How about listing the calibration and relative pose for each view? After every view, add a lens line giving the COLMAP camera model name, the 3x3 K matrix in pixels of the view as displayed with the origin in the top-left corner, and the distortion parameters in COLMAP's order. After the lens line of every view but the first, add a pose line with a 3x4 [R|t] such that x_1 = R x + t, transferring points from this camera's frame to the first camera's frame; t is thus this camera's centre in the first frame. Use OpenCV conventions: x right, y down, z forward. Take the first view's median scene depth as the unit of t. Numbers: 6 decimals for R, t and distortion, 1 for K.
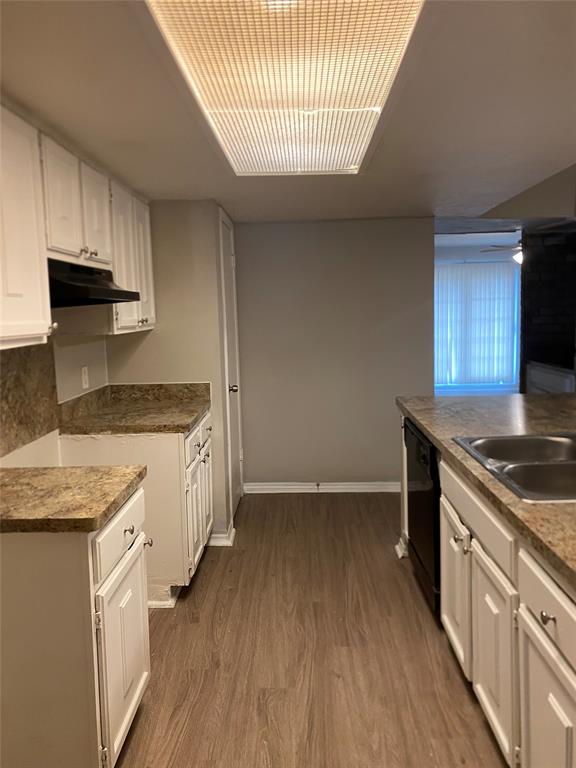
lens RADIAL K [[579.7, 0, 288.0], [0, 579.7, 384.0], [0, 0, 1]] dist [-0.000516, -0.000205]
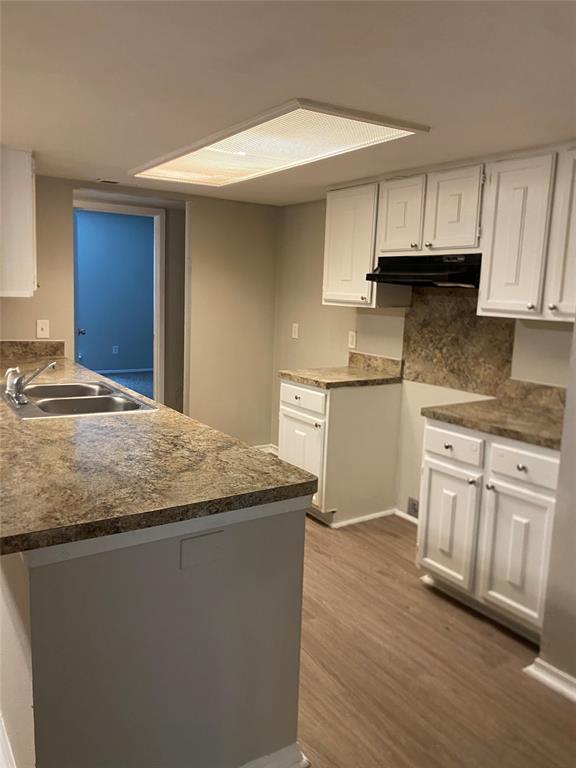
lens RADIAL K [[598.0, 0, 288.0], [0, 598.0, 384.0], [0, 0, 1]] dist [0.008180, 0.005175]
pose [[-0.818017, 0.081109, -0.569446, 0.601128], [-0.091623, 0.958993, 0.268212, -0.223342], [0.567849, 0.271576, -0.777042, 1.673828]]
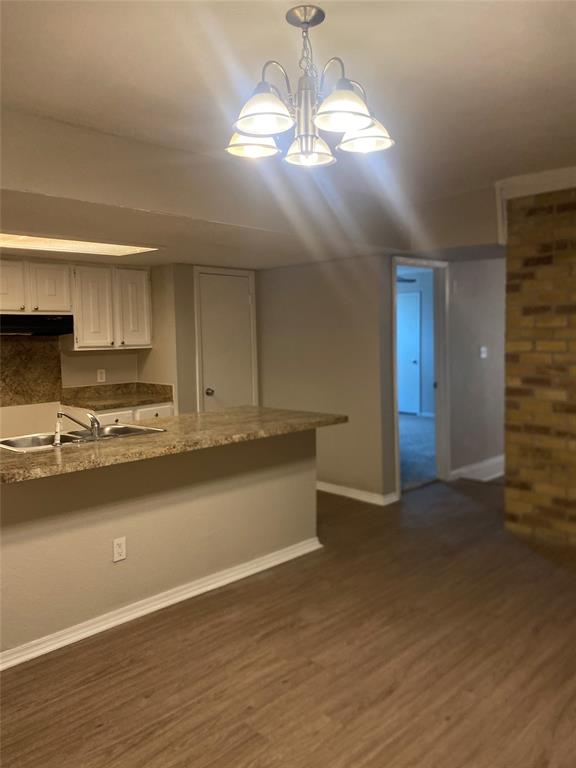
lens RADIAL K [[598.0, 0, 288.0], [0, 598.0, 384.0], [0, 0, 1]] dist [0.008180, 0.005175]
pose [[0.715966, 0.057443, -0.695768, 1.450516], [-0.079301, 0.996850, 0.000697, -0.036229], [0.693617, 0.054676, 0.718266, 0.141124]]
